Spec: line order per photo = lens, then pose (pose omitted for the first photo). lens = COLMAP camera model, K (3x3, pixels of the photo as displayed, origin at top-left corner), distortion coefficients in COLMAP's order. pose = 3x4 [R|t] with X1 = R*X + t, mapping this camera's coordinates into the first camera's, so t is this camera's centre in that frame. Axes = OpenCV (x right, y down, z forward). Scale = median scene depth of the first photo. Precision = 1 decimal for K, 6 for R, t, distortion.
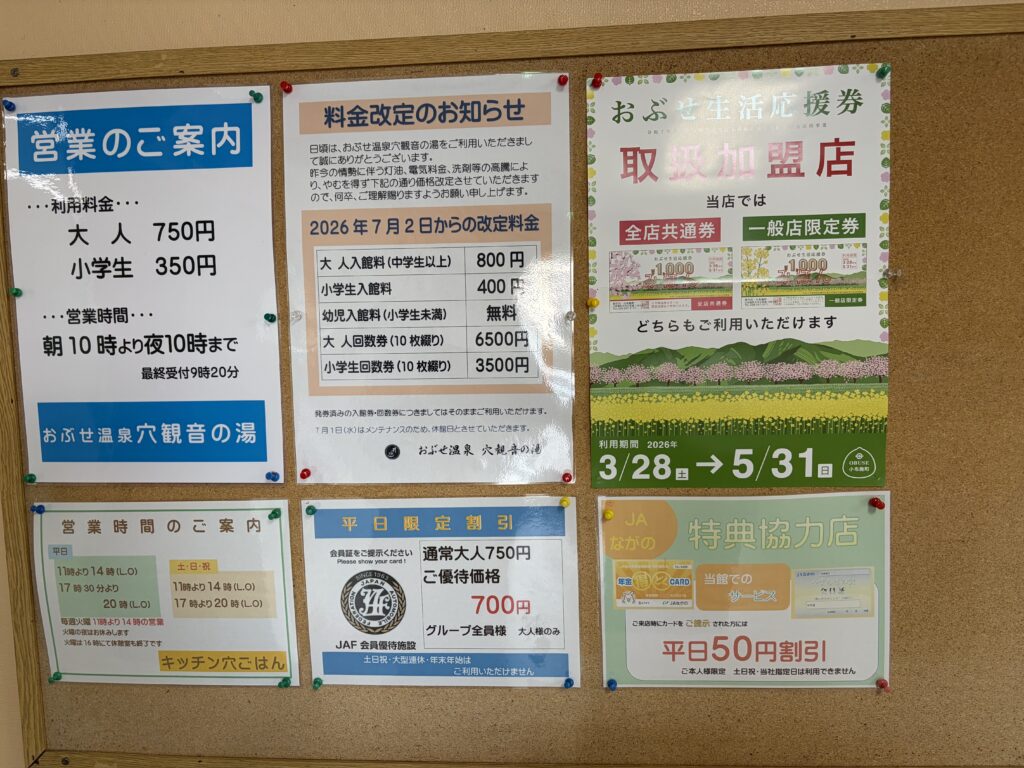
lens RADIAL K [[774.9, 0, 513.2], [0, 774.9, 384.2], [0, 0, 1]] dist [0.016568, -0.008078]
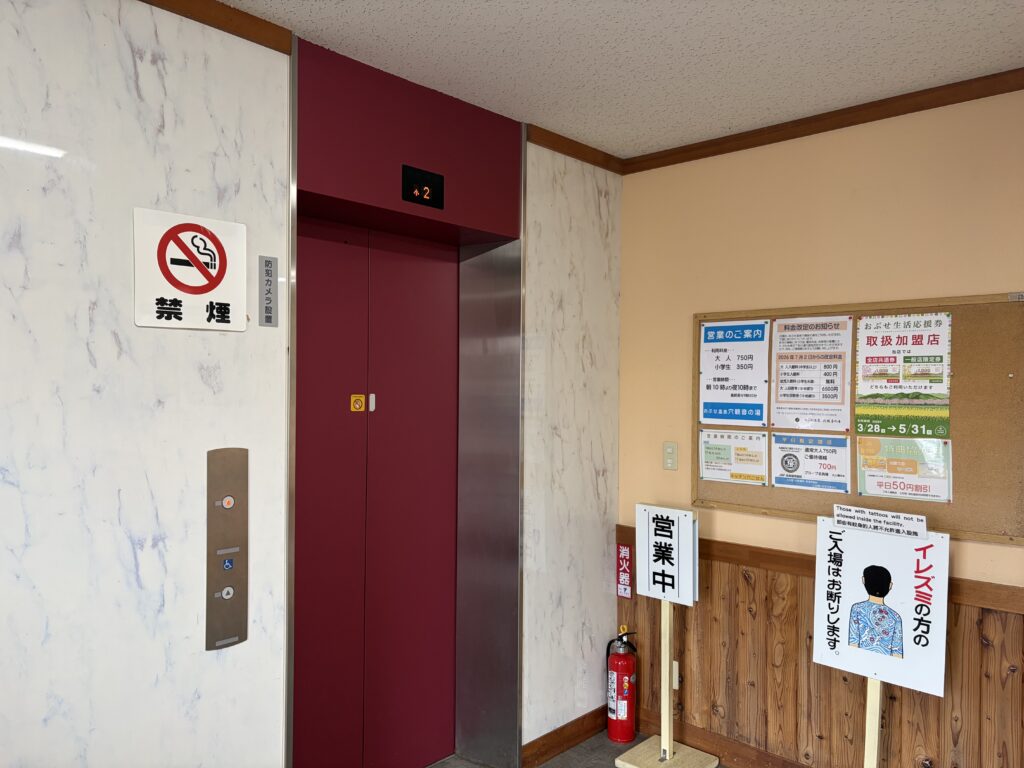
lens RADIAL K [[774.9, 0, 511.2], [0, 774.9, 386.5], [0, 0, 1]] dist [0.016568, -0.008078]
pose [[0.786431, 0.034130, -0.616734, 1.019009], [-0.084264, 0.995066, -0.052384, 0.236321], [0.611903, 0.093165, 0.785427, -2.656059]]
